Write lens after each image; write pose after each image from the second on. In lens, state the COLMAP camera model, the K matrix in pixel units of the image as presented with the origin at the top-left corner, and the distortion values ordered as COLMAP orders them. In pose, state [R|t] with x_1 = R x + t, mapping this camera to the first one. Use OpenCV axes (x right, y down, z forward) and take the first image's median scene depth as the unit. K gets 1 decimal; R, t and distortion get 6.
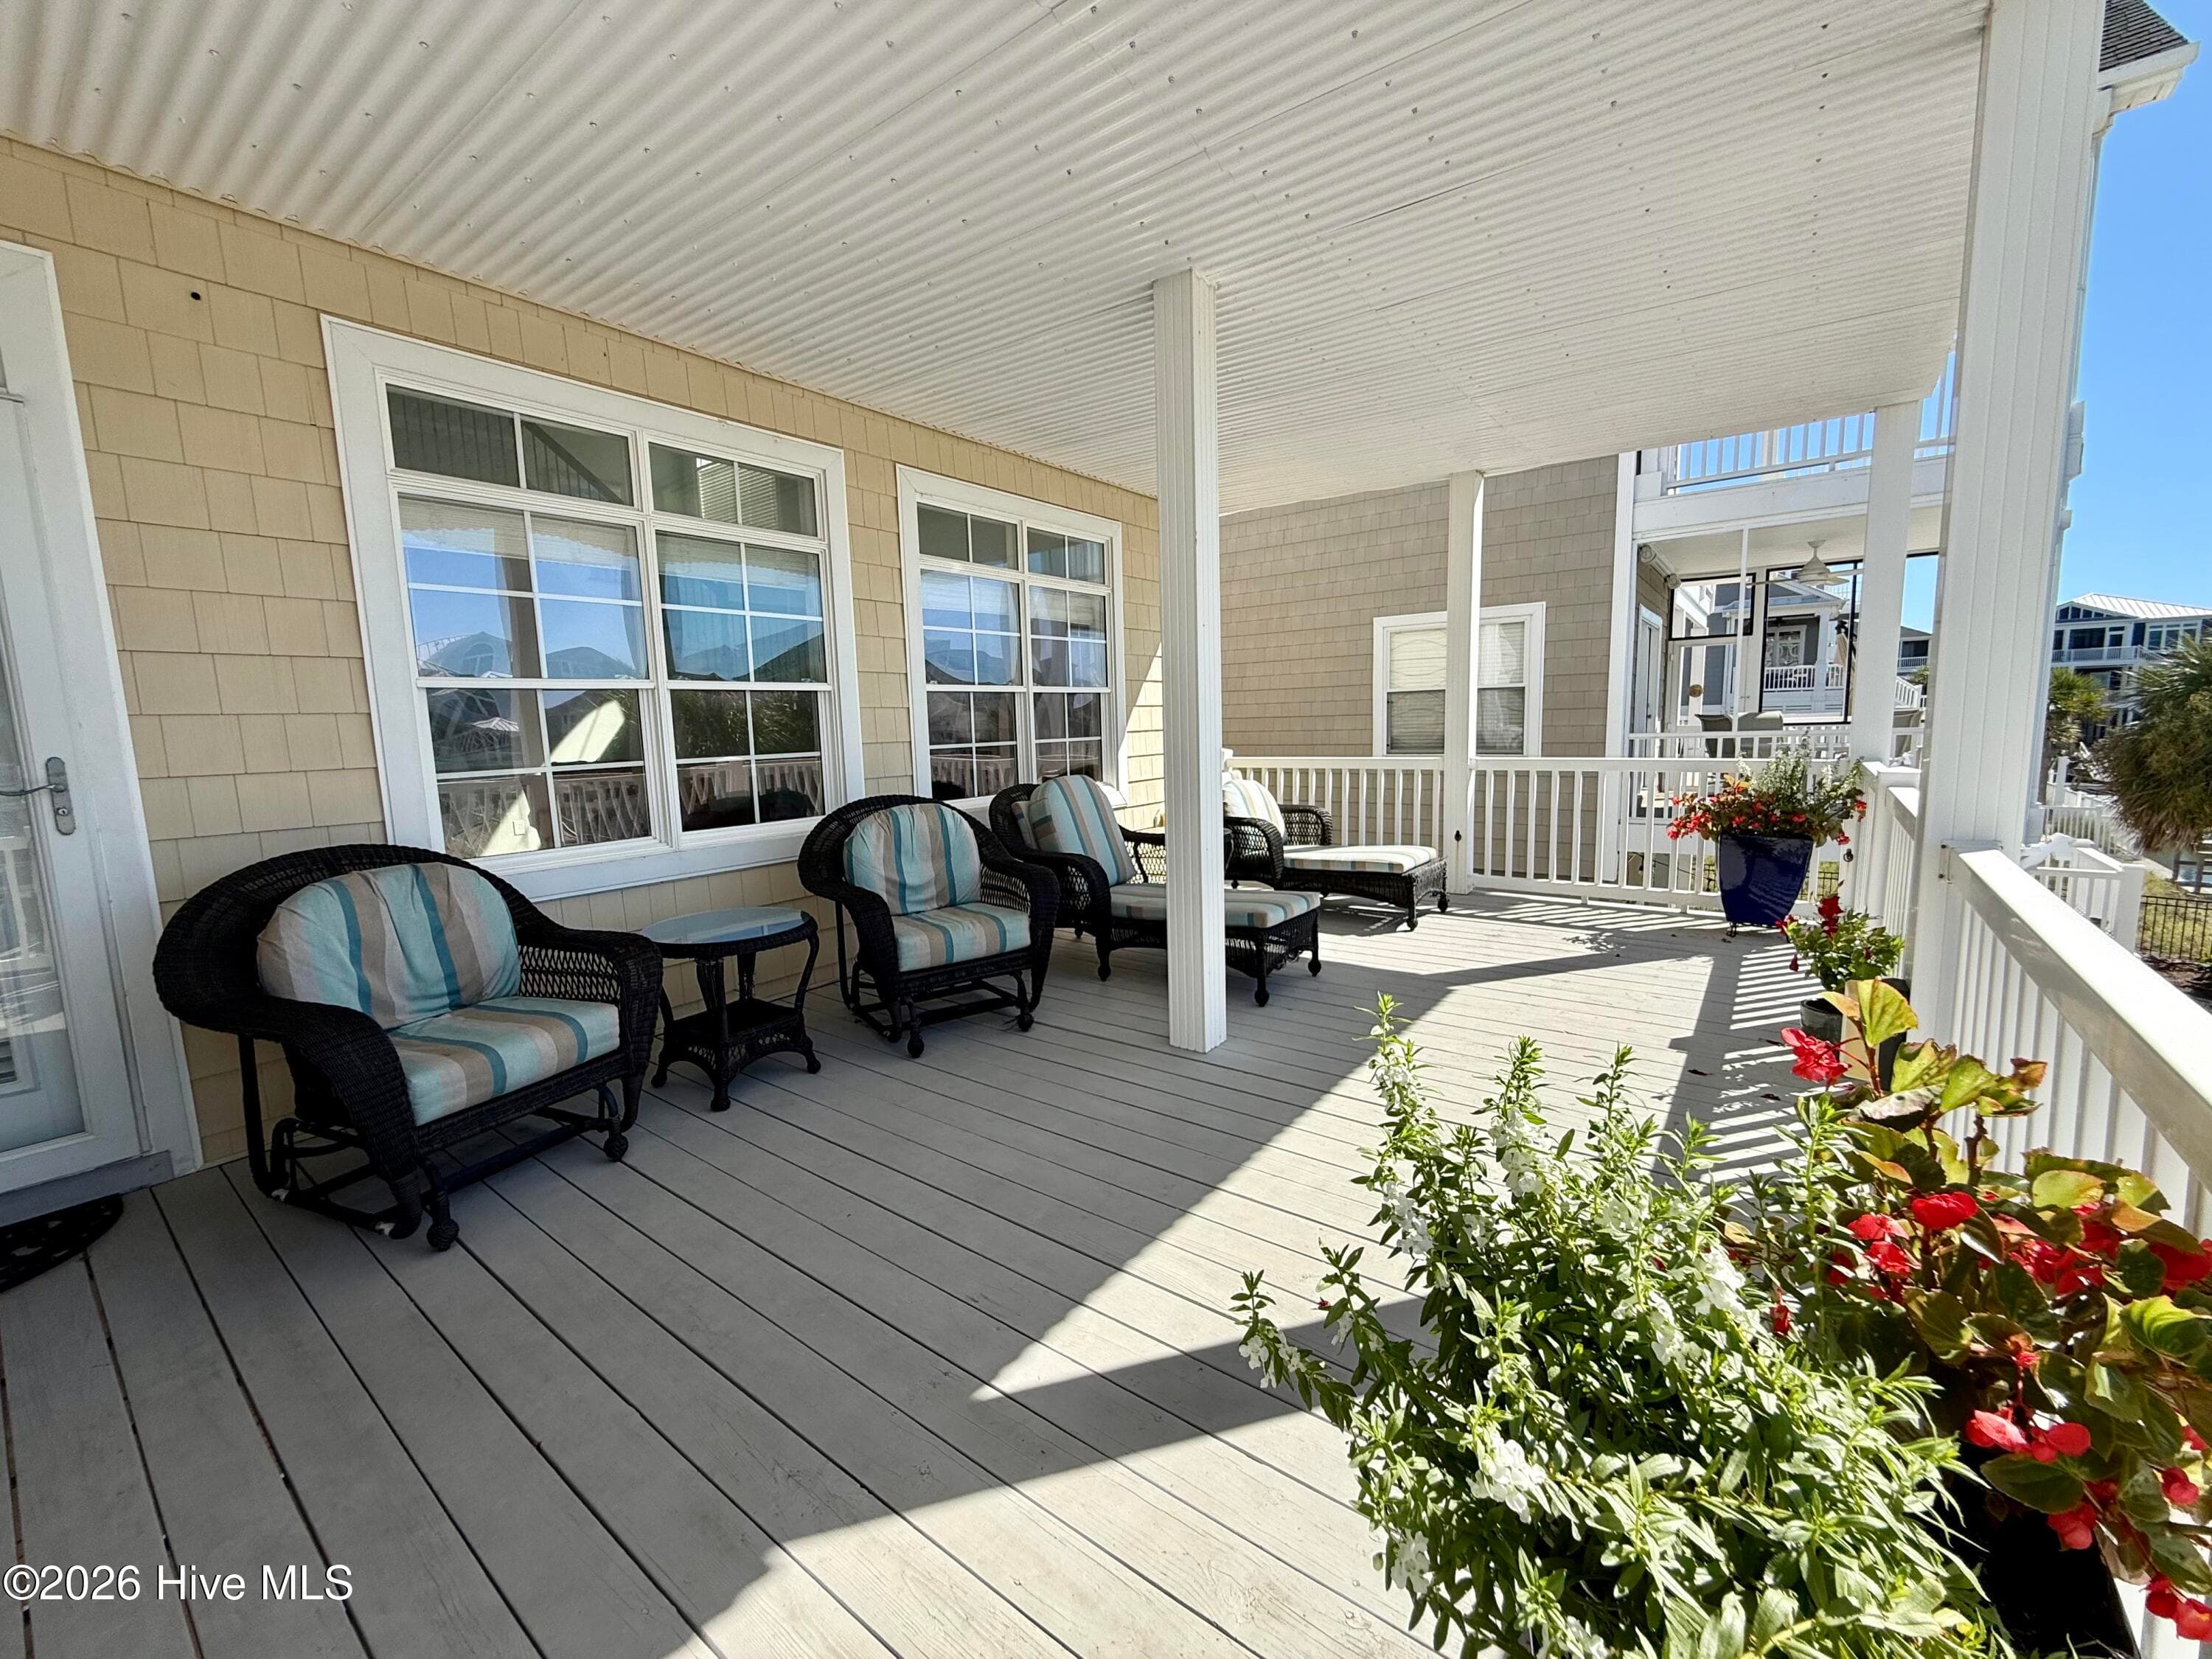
lens RADIAL K [[907.8, 0, 1101.5], [0, 907.8, 810.7], [0, 0, 1]] dist [-0.000670, -0.000029]
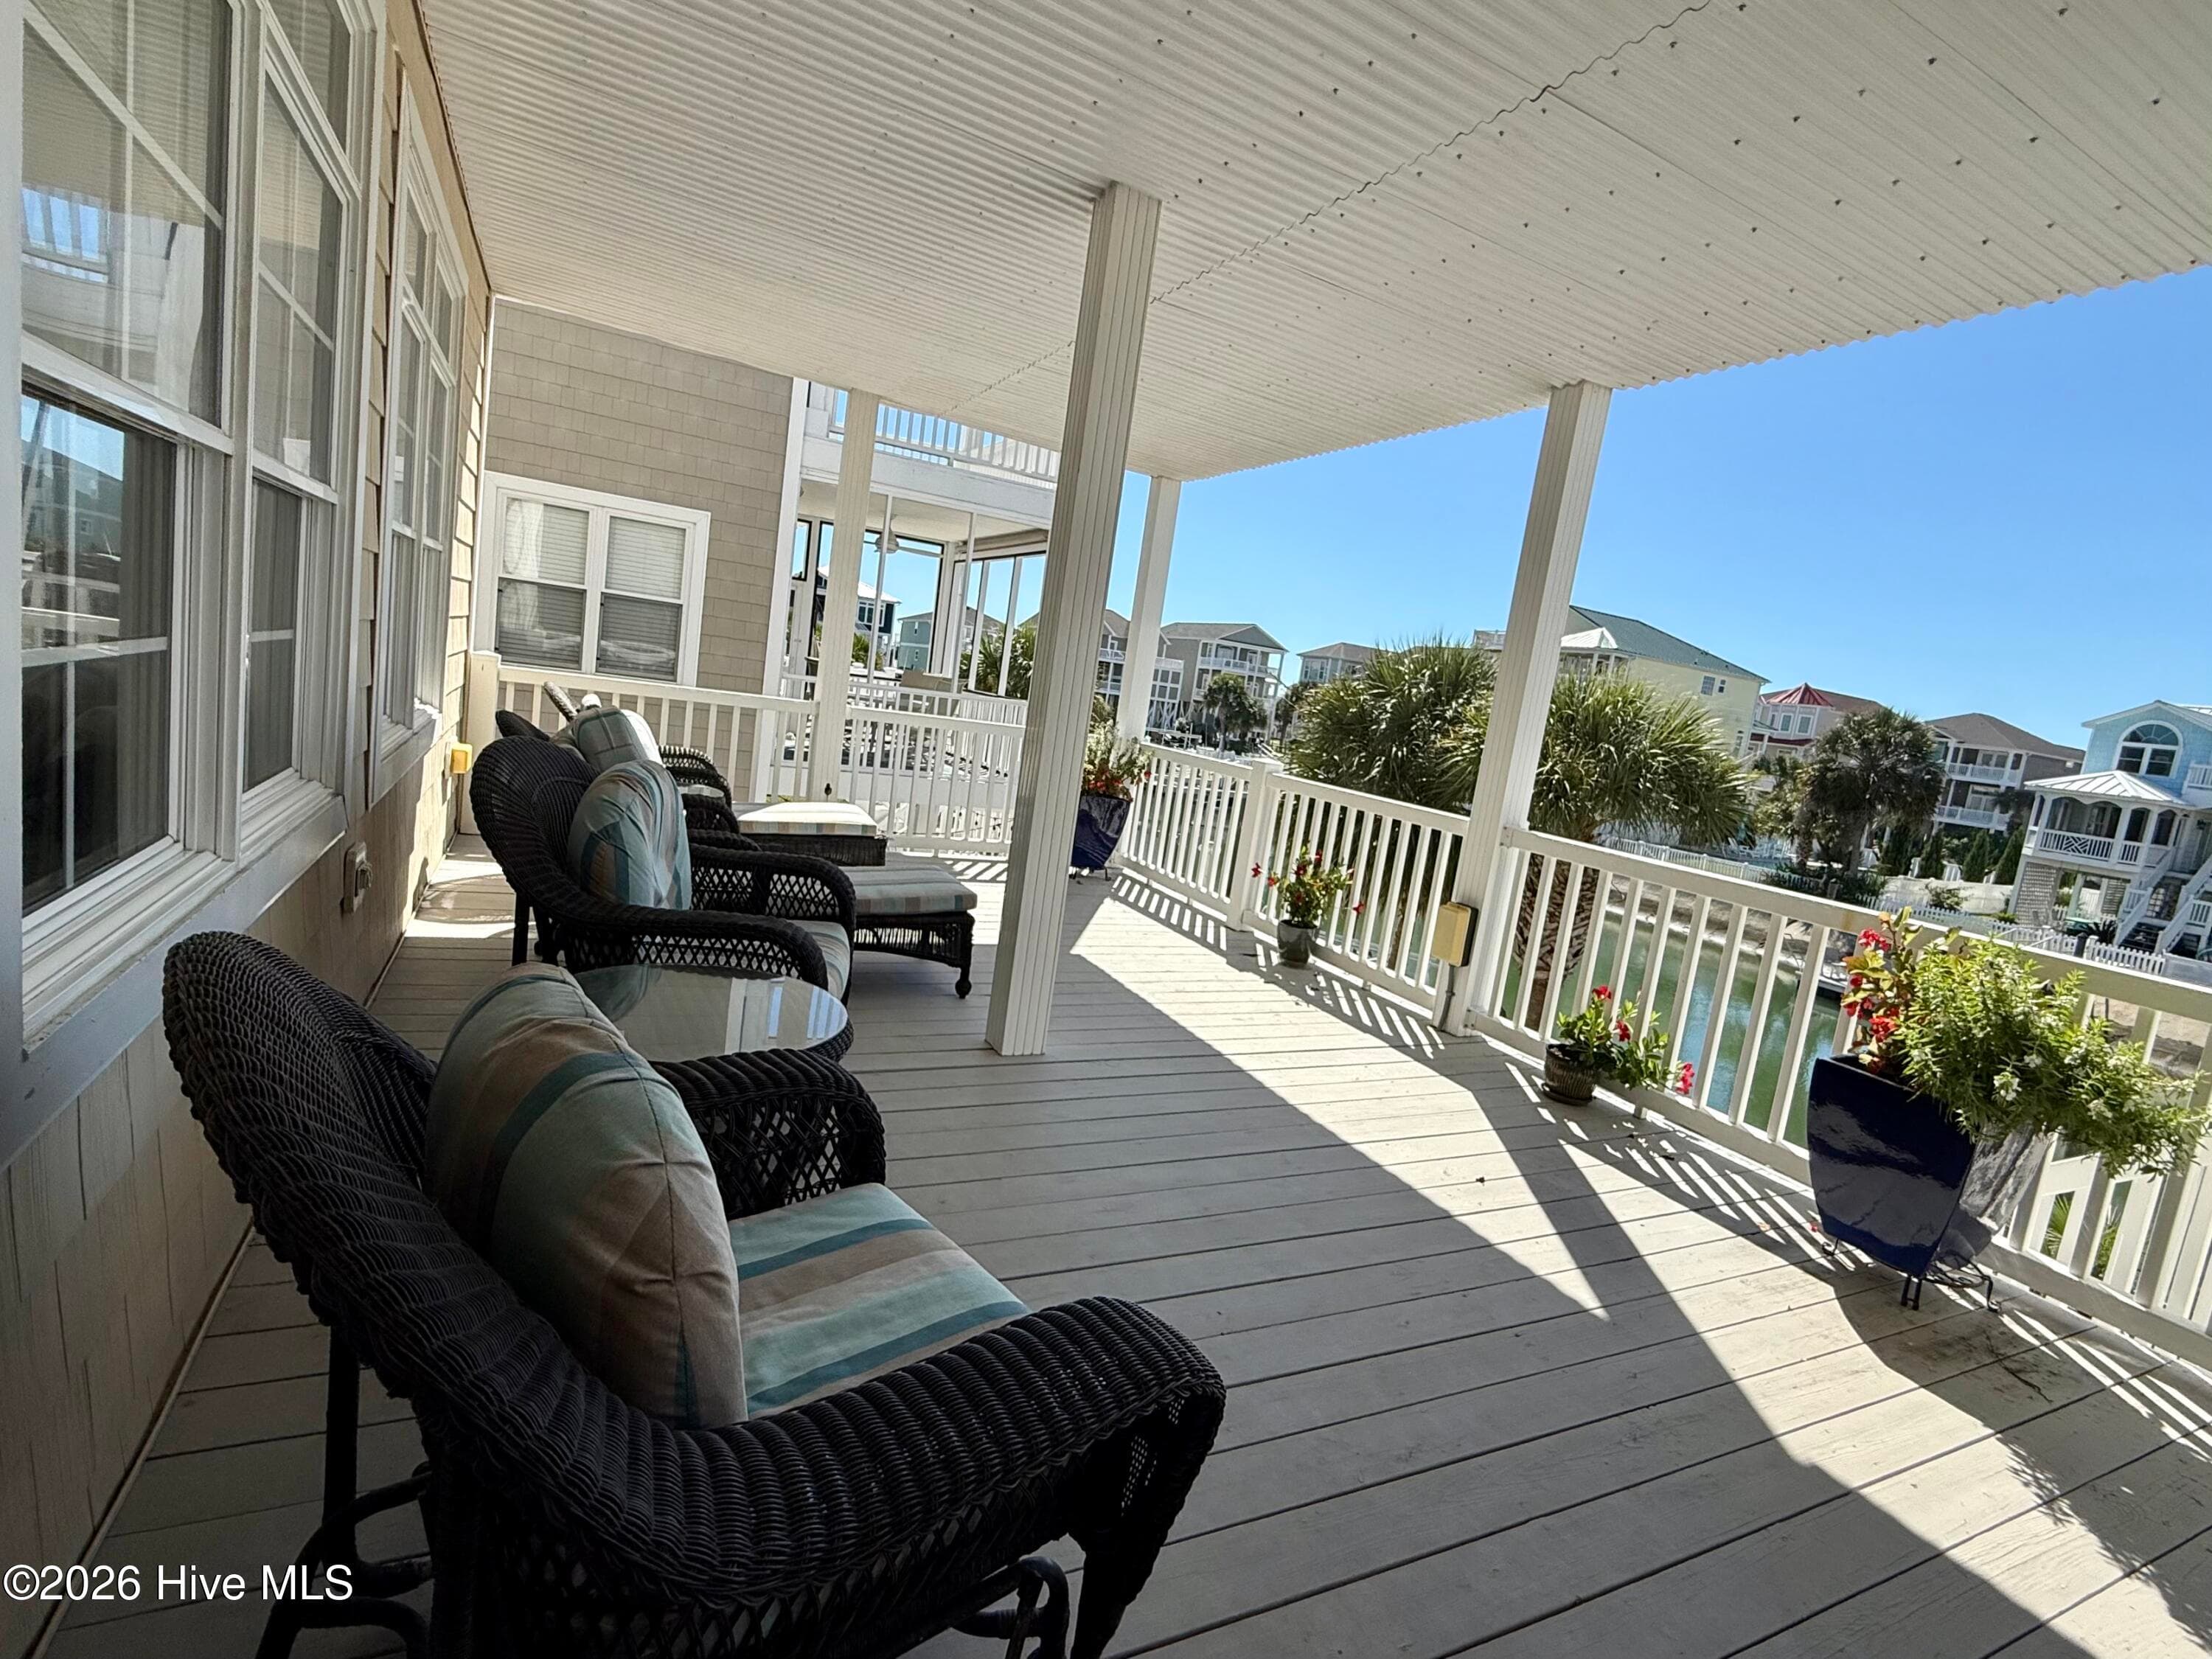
lens RADIAL K [[1076.1, 0, 1098.8], [0, 1076.1, 808.8], [0, 0, 1]] dist [0.007355, 0.000040]
pose [[0.441410, -0.016626, 0.897151, -0.460187], [-0.057797, 0.997225, 0.046918, -0.019536], [-0.895442, -0.072563, 0.439225, 0.268787]]
